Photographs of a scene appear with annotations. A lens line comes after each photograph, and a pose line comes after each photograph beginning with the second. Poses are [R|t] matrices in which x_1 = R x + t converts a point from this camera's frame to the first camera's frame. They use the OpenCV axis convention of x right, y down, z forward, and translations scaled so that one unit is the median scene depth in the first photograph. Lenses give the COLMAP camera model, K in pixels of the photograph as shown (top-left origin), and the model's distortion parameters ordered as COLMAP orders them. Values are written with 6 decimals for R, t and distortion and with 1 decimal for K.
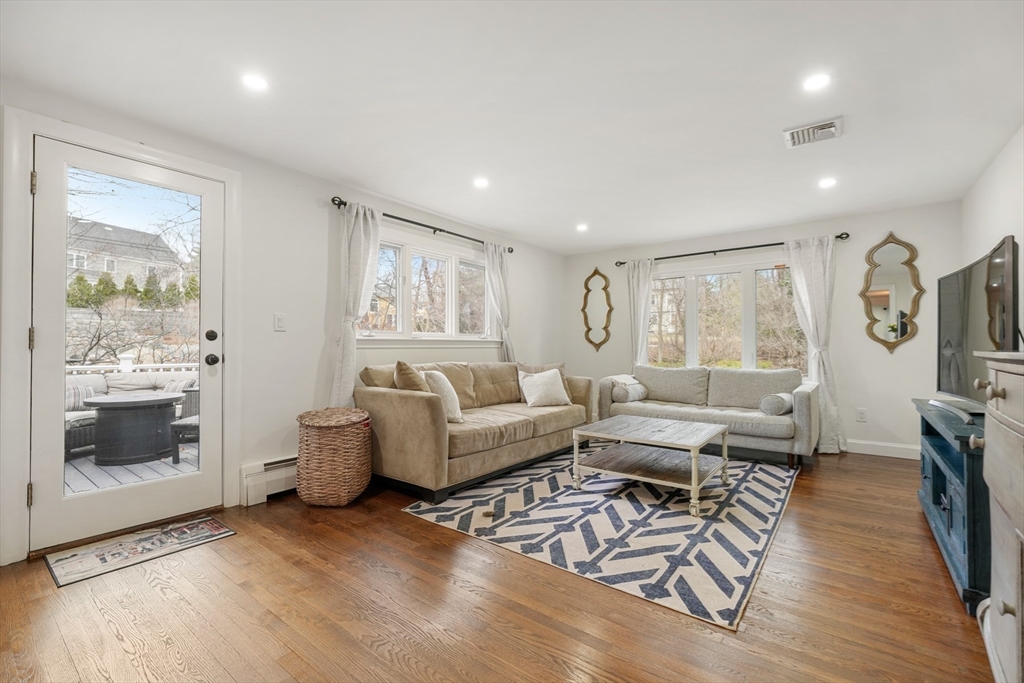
lens RADIAL K [[430.2, 0, 515.1], [0, 430.2, 342.6], [0, 0, 1]] dist [-0.004690, -0.000061]
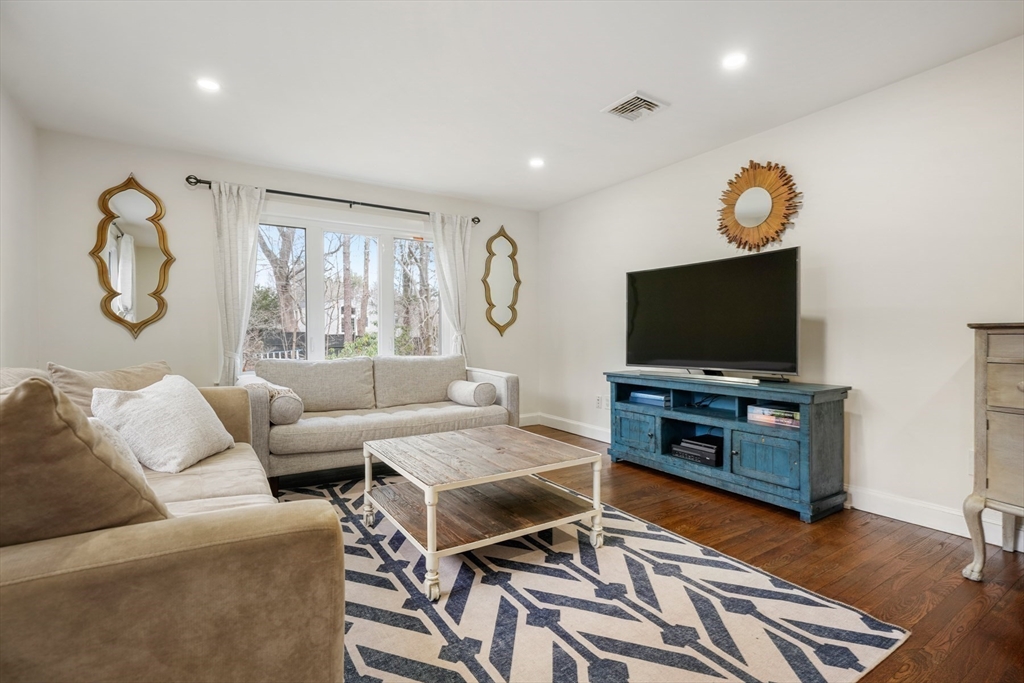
lens RADIAL K [[478.6, 0, 508.0], [0, 478.6, 339.6], [0, 0, 1]] dist [-0.000913, 0.000131]
pose [[0.354016, -0.010997, 0.935175, -0.382000], [-0.005359, 0.999891, 0.013787, 0.023993], [-0.935224, -0.009892, 0.353918, 0.768936]]
